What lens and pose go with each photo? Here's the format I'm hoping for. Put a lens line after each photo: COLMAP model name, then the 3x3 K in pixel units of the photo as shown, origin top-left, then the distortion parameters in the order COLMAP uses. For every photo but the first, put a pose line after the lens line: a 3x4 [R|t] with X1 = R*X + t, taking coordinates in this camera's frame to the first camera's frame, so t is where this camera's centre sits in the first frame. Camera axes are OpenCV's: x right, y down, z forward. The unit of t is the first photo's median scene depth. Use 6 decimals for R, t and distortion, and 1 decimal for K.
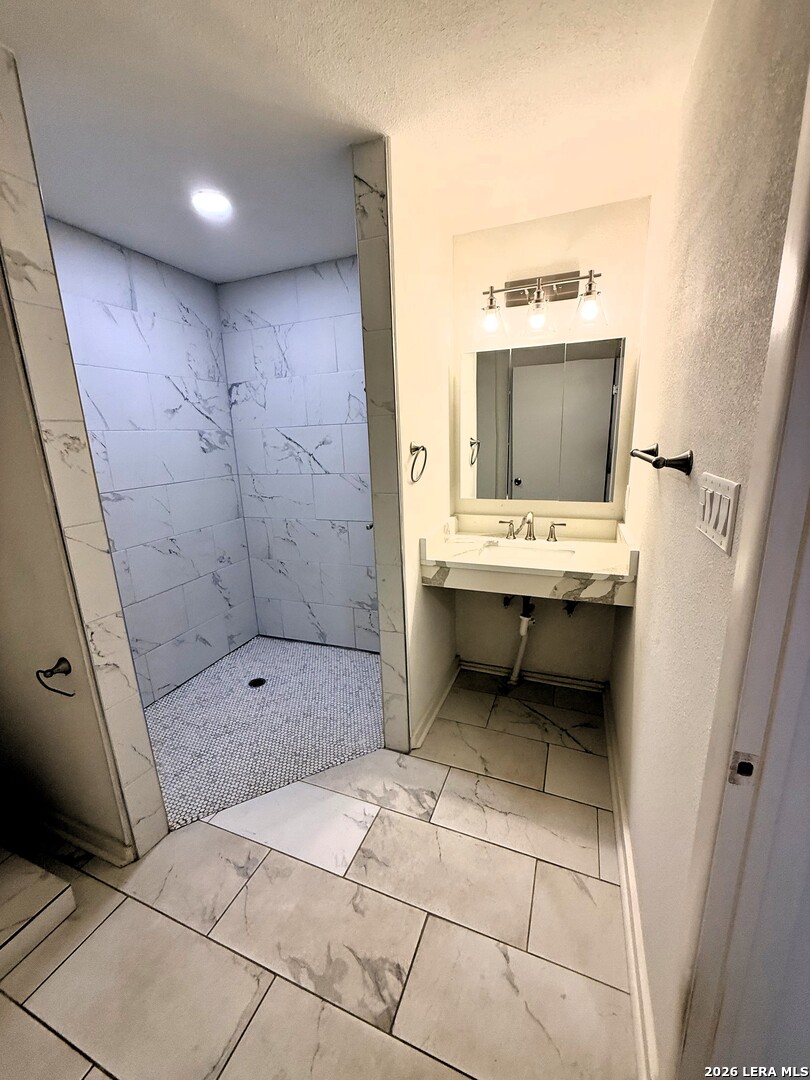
lens RADIAL K [[430.3, 0, 404.0], [0, 430.3, 538.7], [0, 0, 1]] dist [-0.000344, 0.000023]
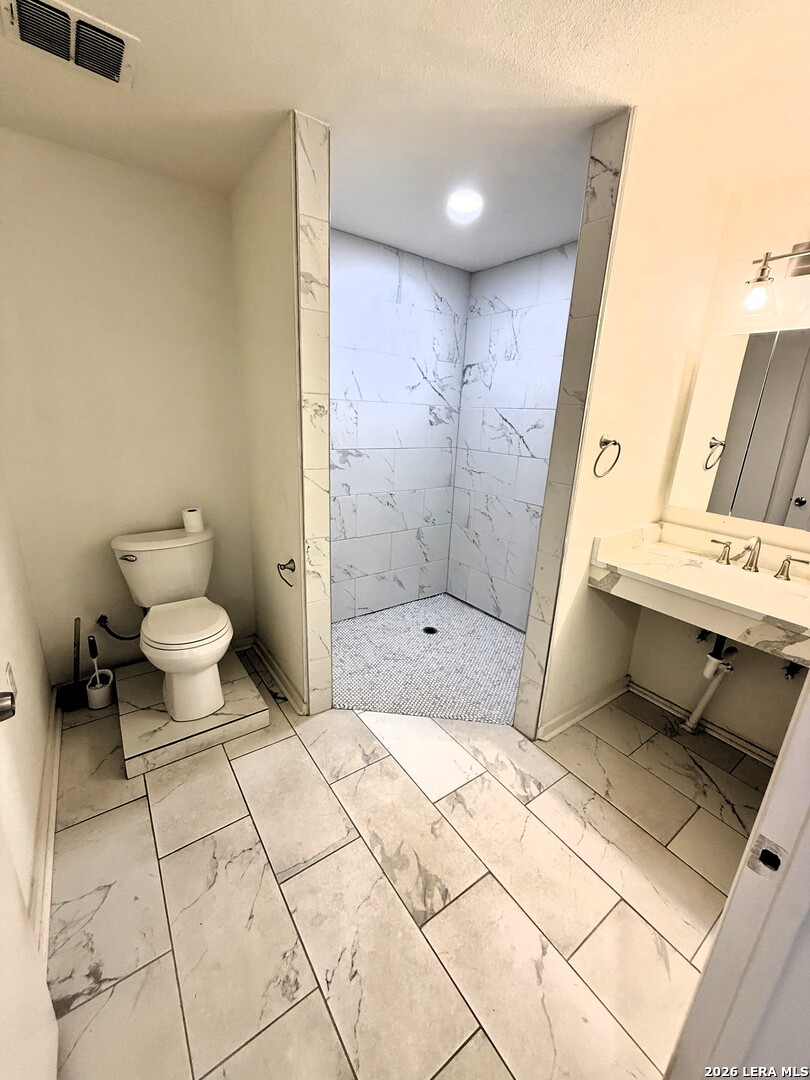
lens RADIAL K [[430.3, 0, 405.6], [0, 430.3, 540.4], [0, 0, 1]] dist [-0.000344, 0.000023]
pose [[0.839078, 0.226092, -0.494804, 0.157207], [-0.201096, 0.974030, 0.104051, -0.007513], [0.505479, 0.012196, 0.862753, -0.034730]]
